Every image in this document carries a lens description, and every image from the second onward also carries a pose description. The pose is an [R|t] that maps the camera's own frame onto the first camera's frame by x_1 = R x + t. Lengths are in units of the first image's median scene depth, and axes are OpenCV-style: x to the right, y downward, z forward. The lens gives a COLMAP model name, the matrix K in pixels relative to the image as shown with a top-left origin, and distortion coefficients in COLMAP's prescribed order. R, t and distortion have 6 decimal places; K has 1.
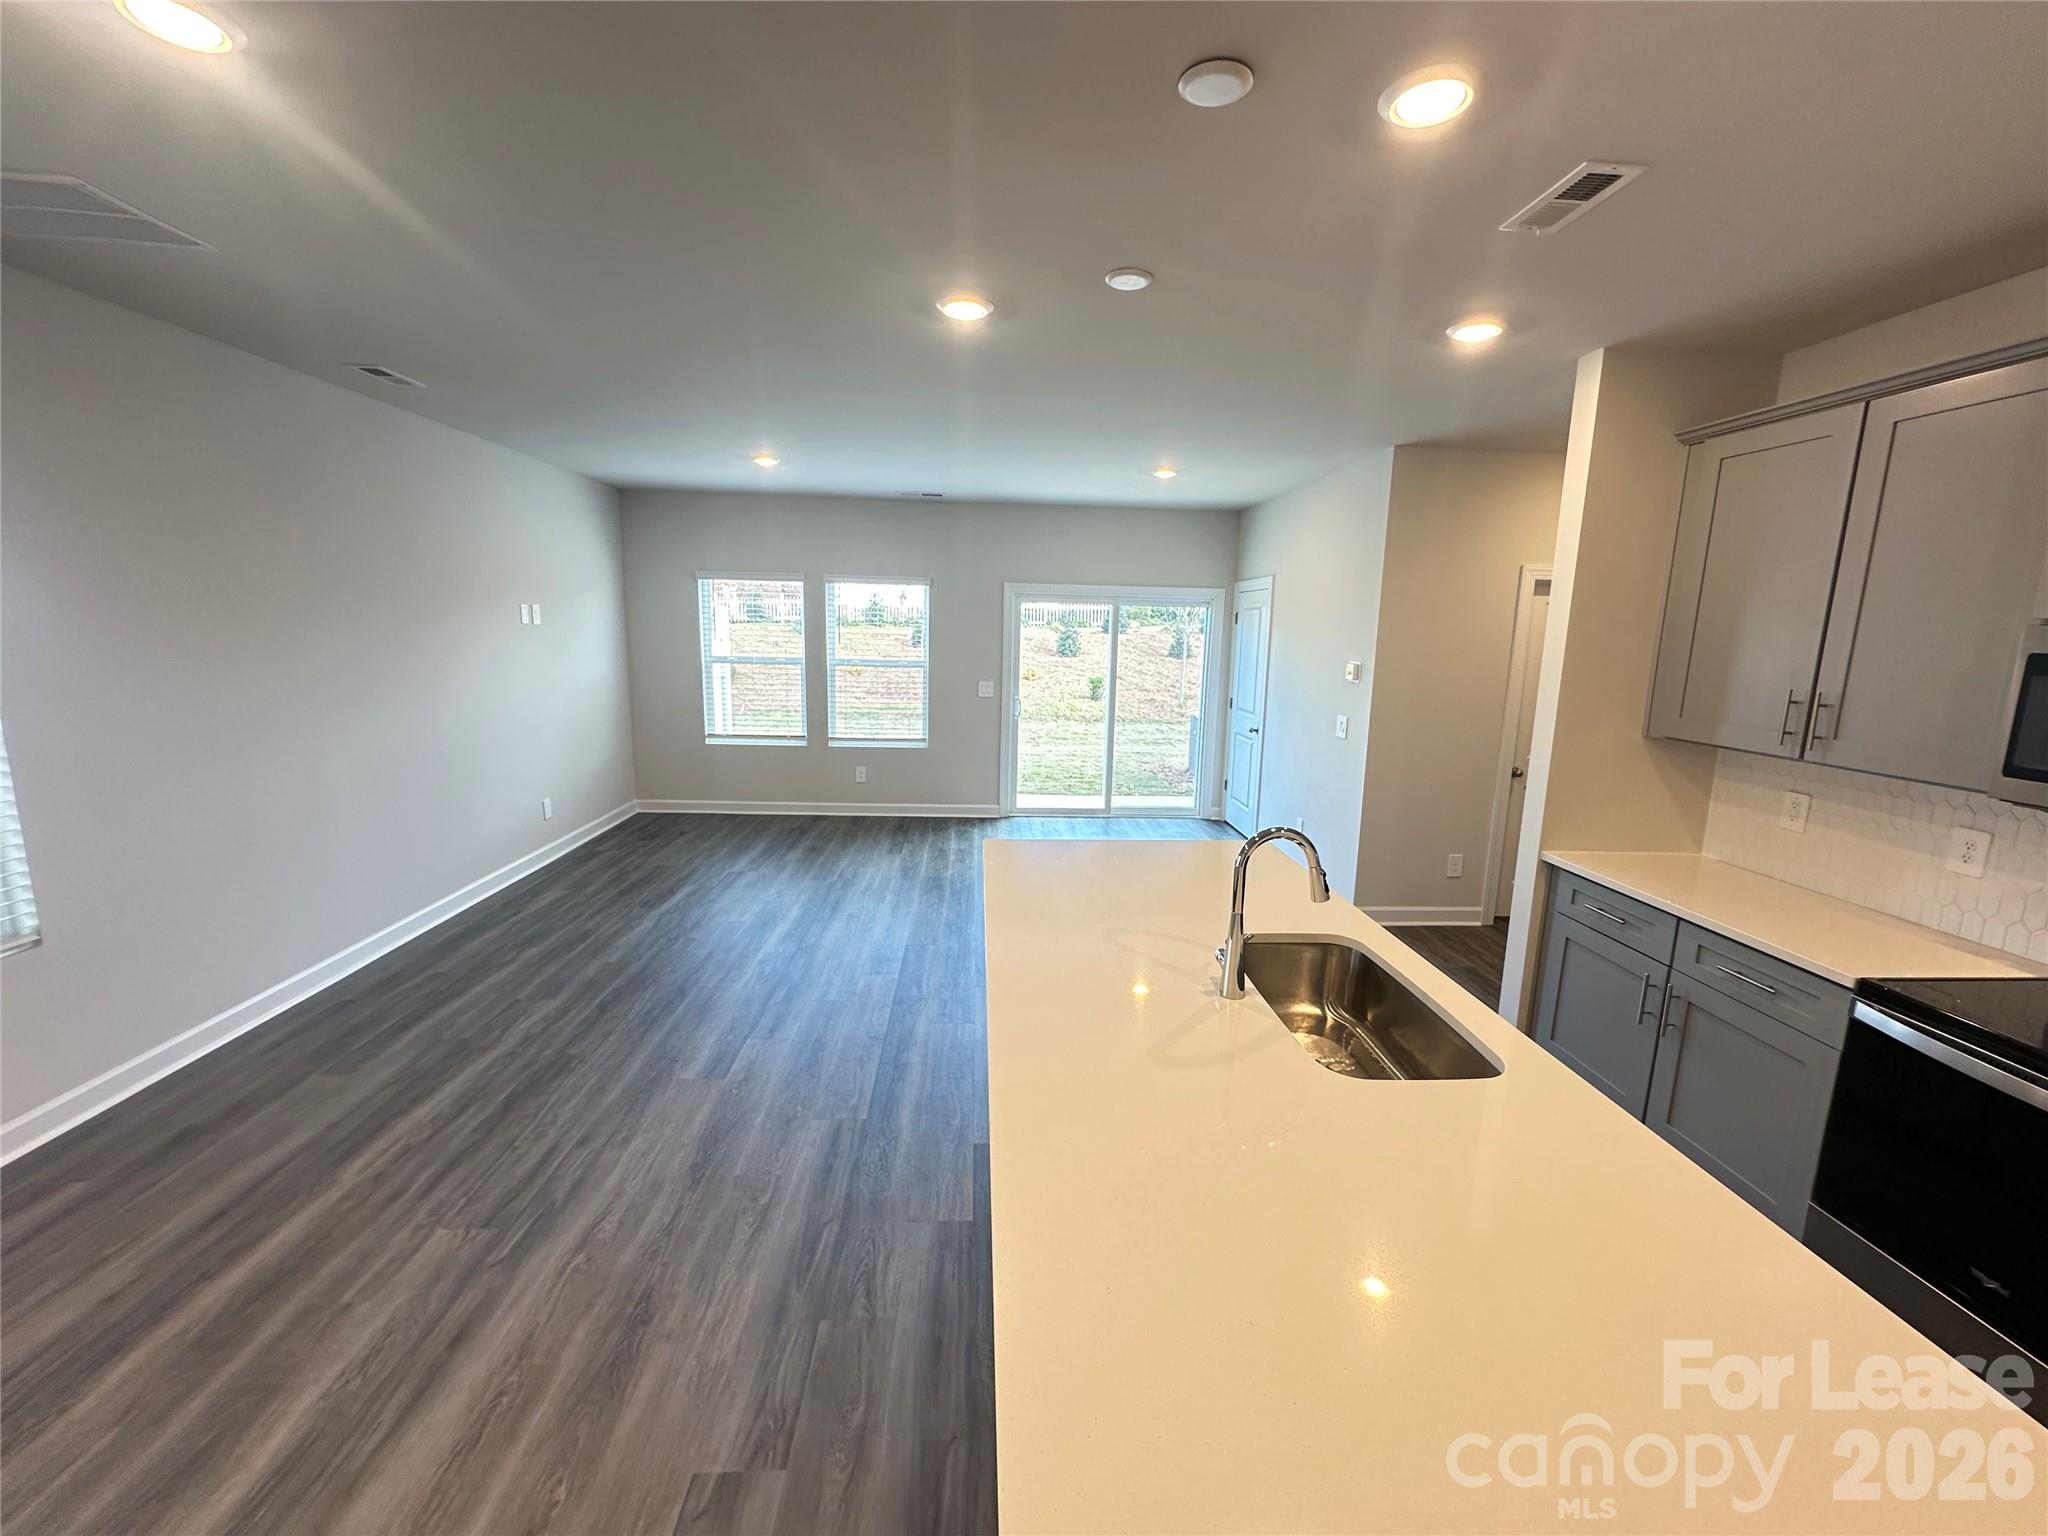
lens RADIAL K [[813.7, 0, 1025.1], [0, 813.7, 761.5], [0, 0, 1]] dist [-0.003088, 0.000601]
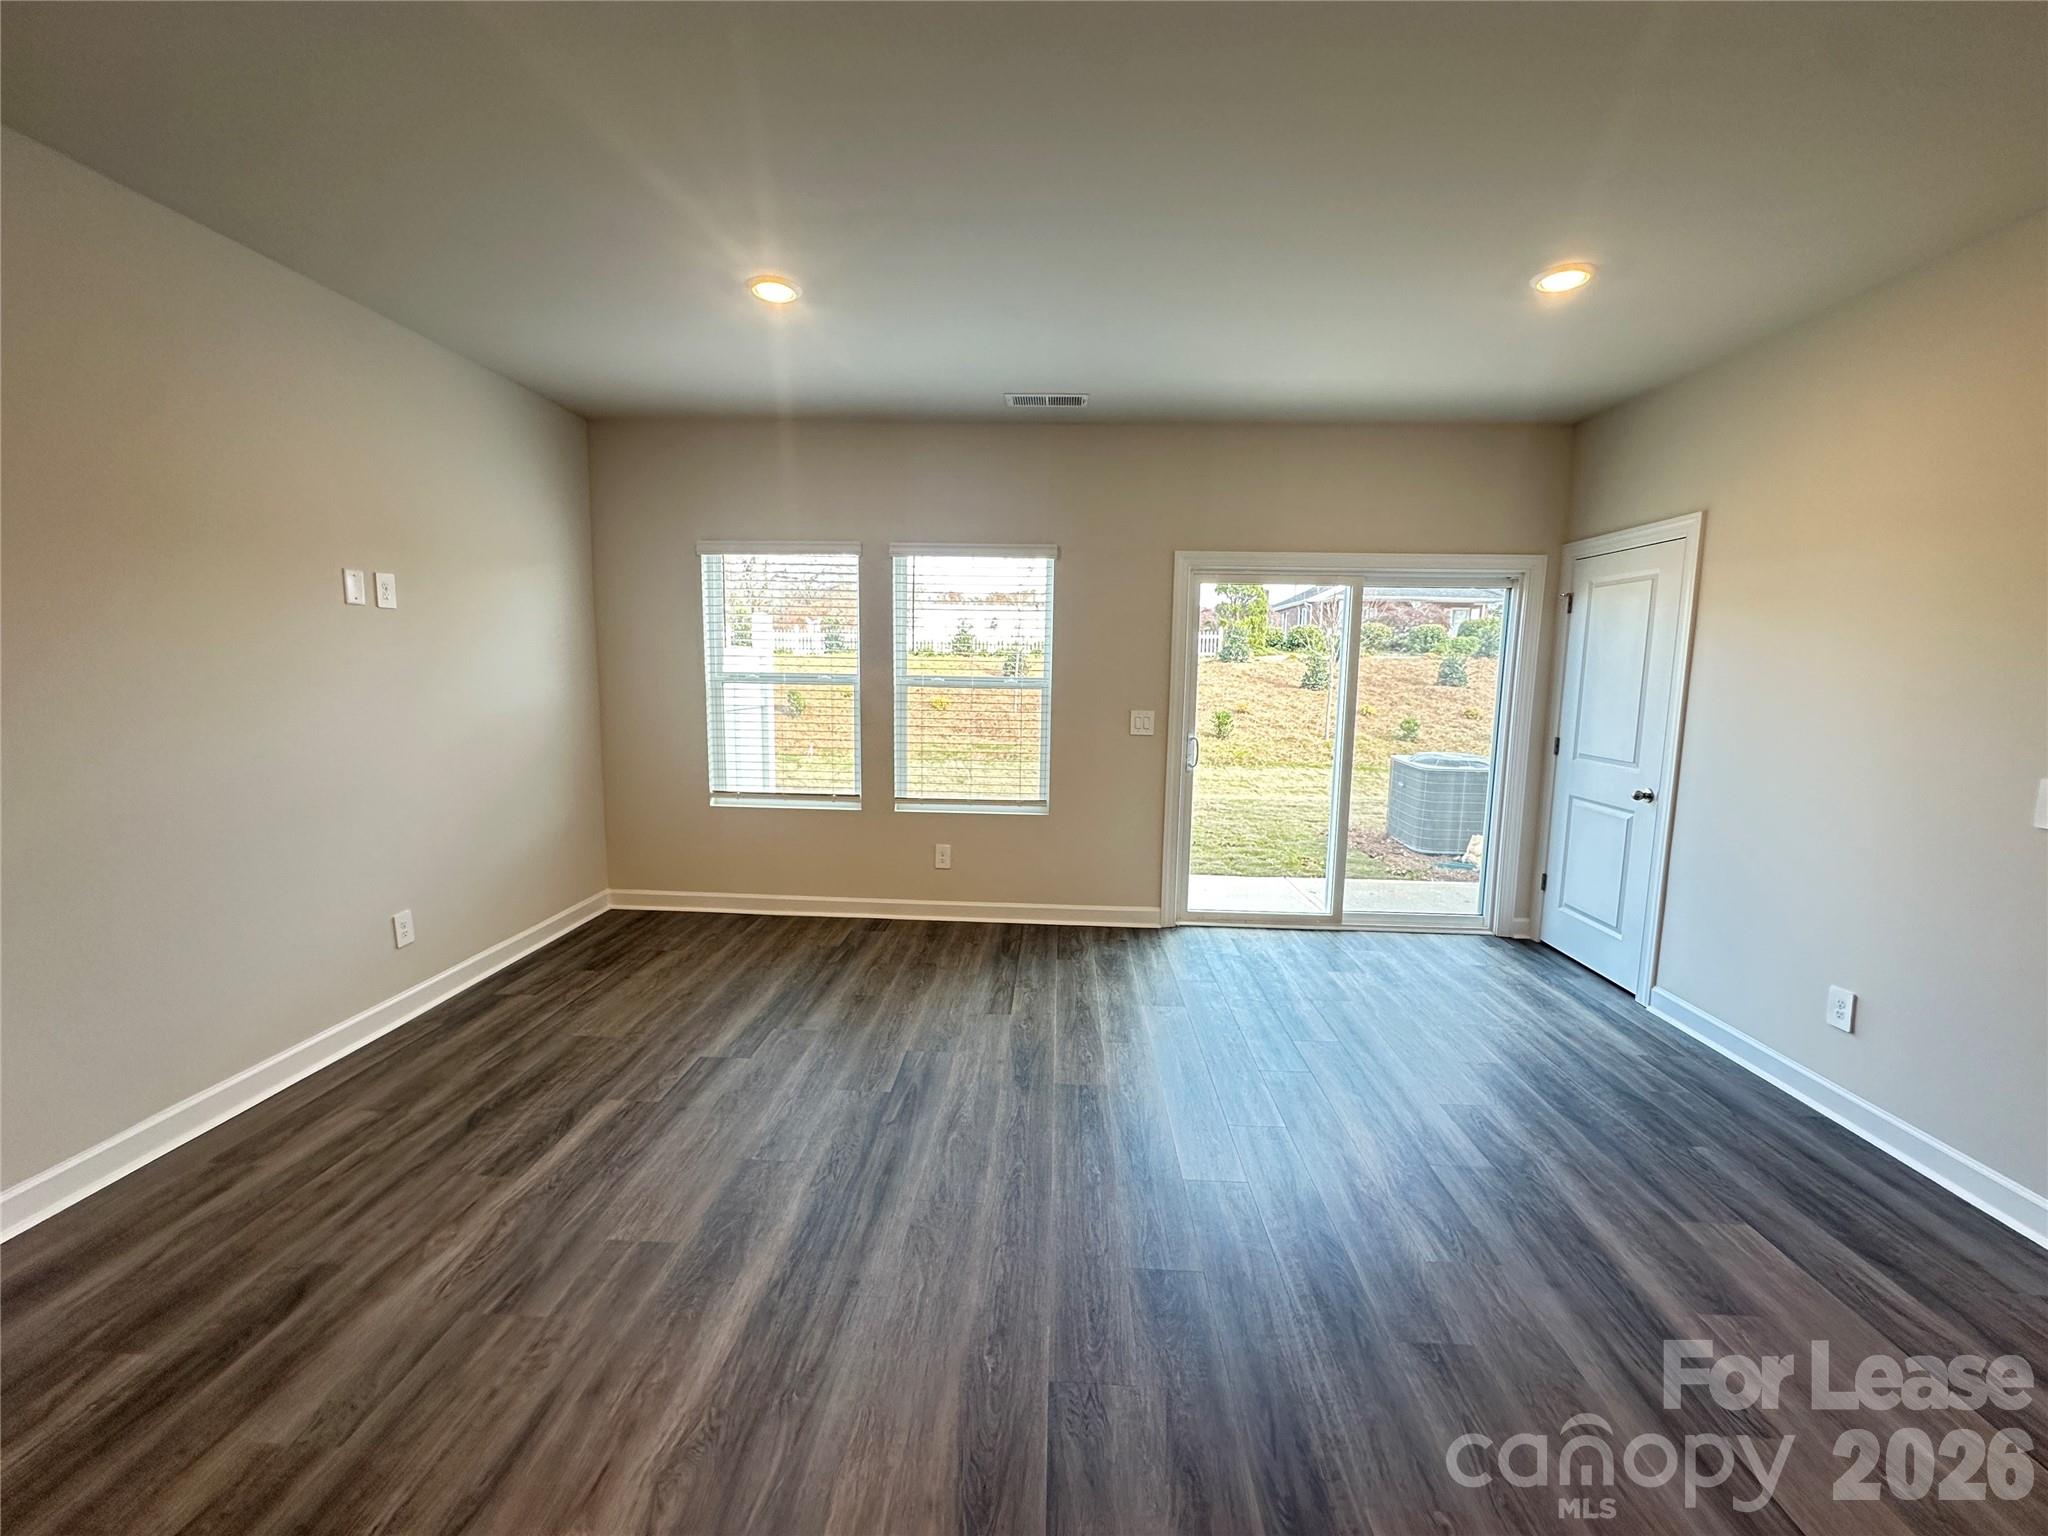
lens RADIAL K [[813.7, 0, 1025.1], [0, 813.7, 761.5], [0, 0, 1]] dist [-0.003088, 0.000601]
pose [[0.994729, 0.004268, -0.102454, -0.098183], [-0.008982, 0.998920, -0.045593, -0.039854], [0.102149, 0.046273, 0.993692, 0.495904]]
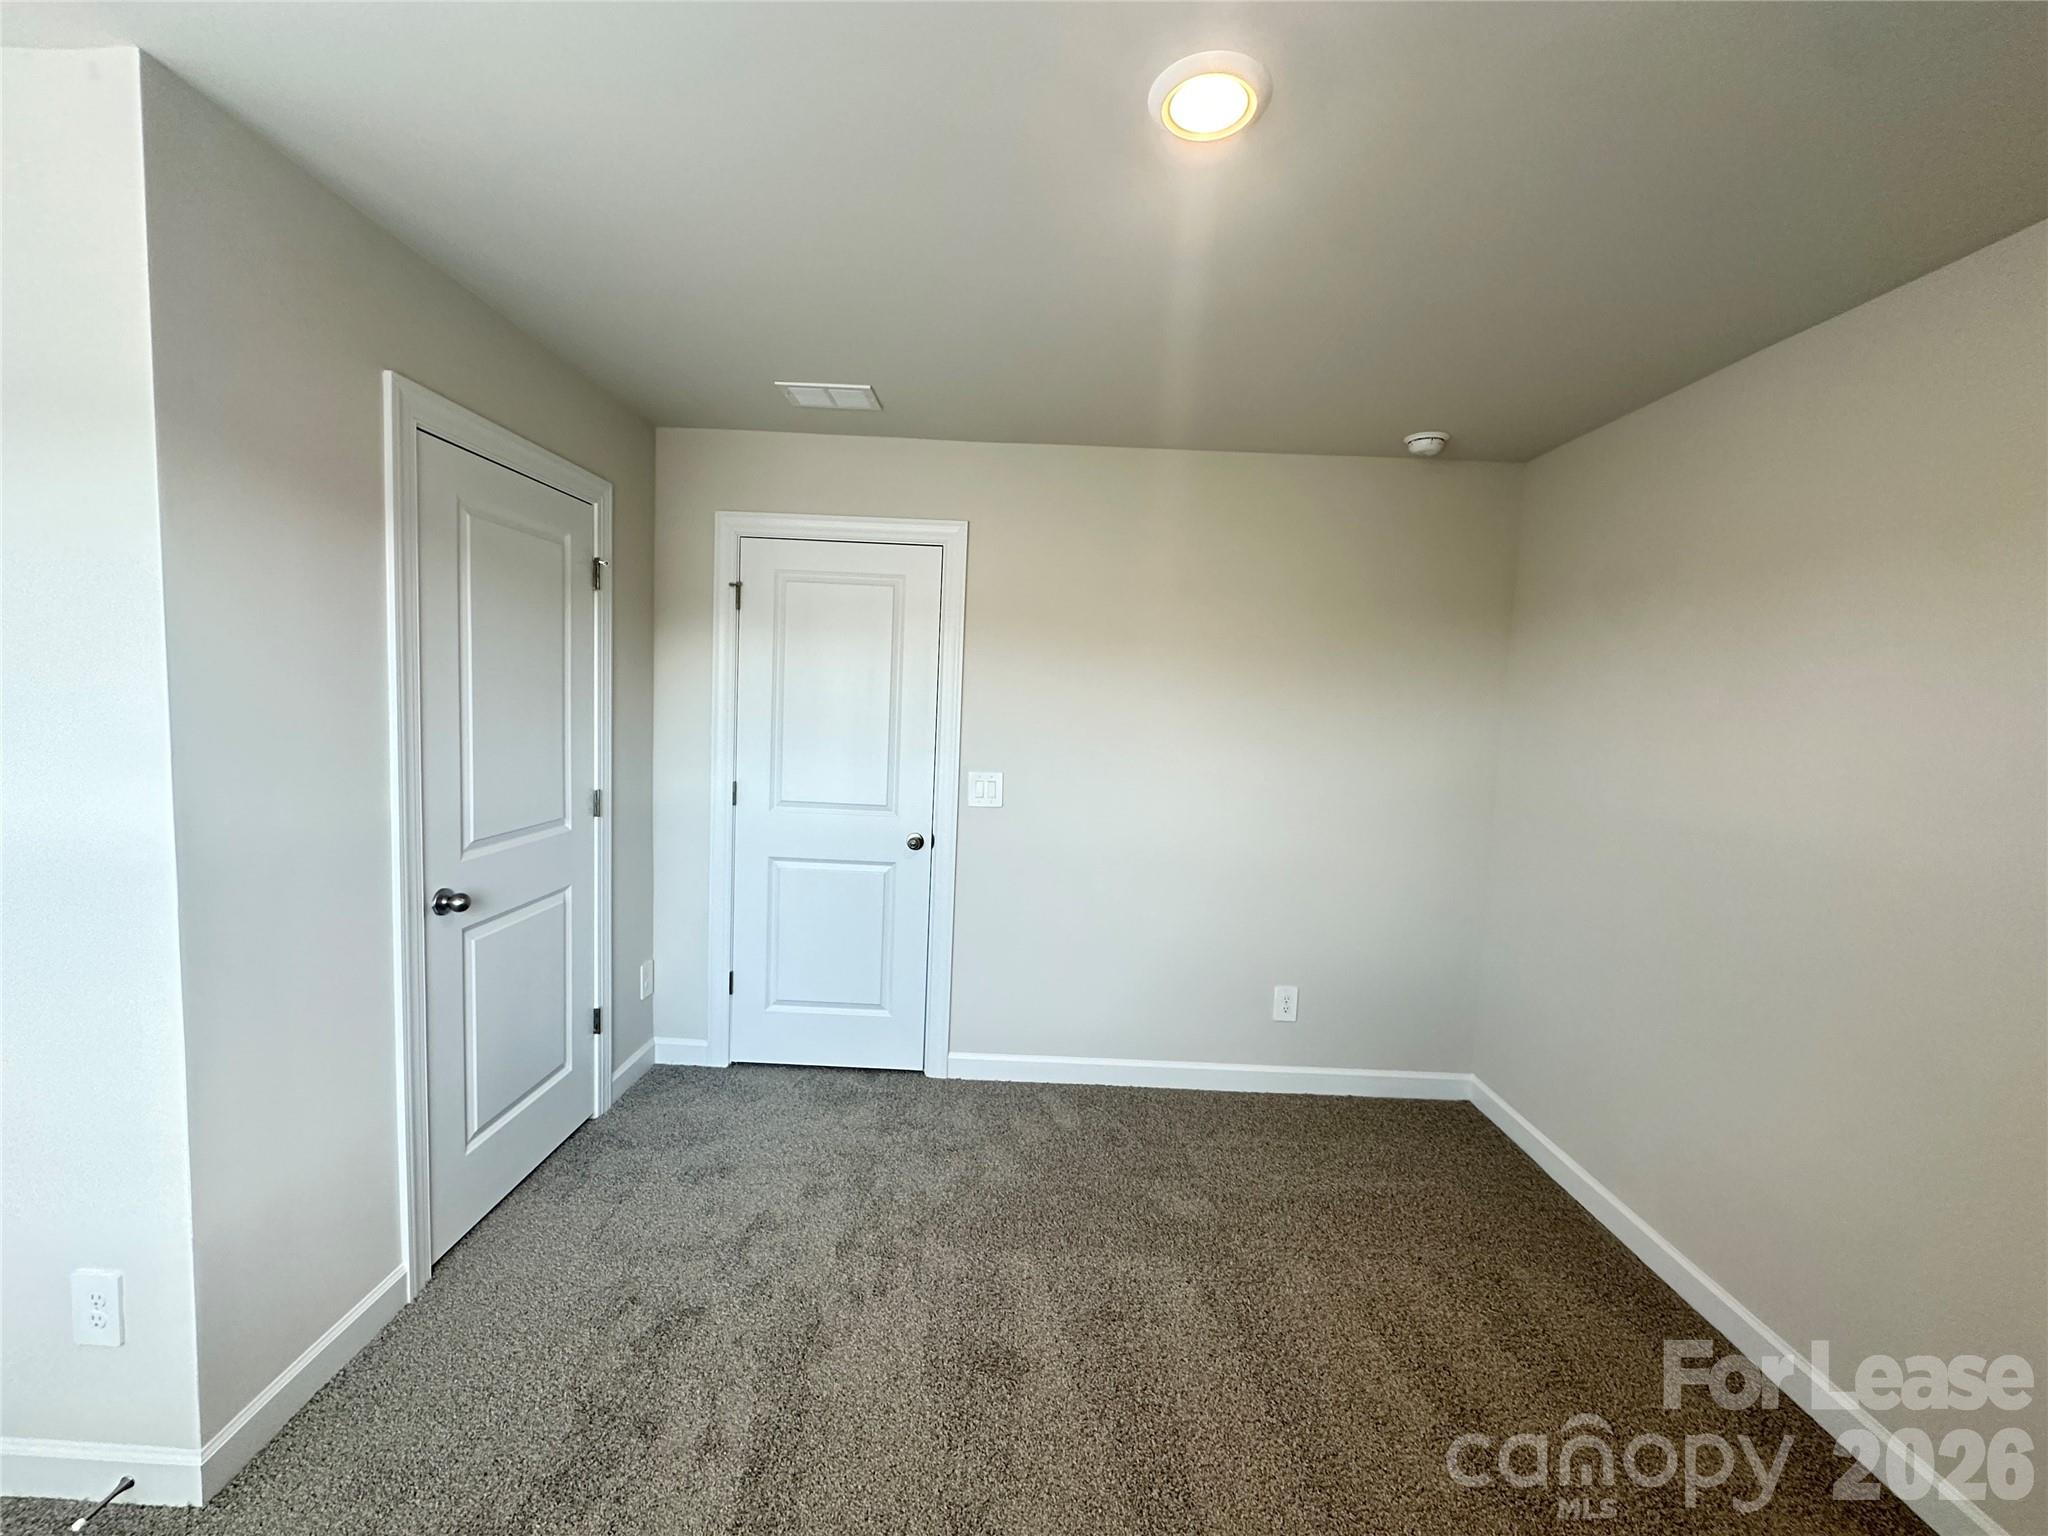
lens RADIAL K [[813.7, 0, 1025.1], [0, 813.7, 761.5], [0, 0, 1]] dist [-0.003088, 0.000601]
pose [[0.070462, -0.092133, 0.993251, -0.214866], [0.121668, 0.989085, 0.083115, -0.141285], [-0.990067, 0.114990, 0.080903, 1.092939]]
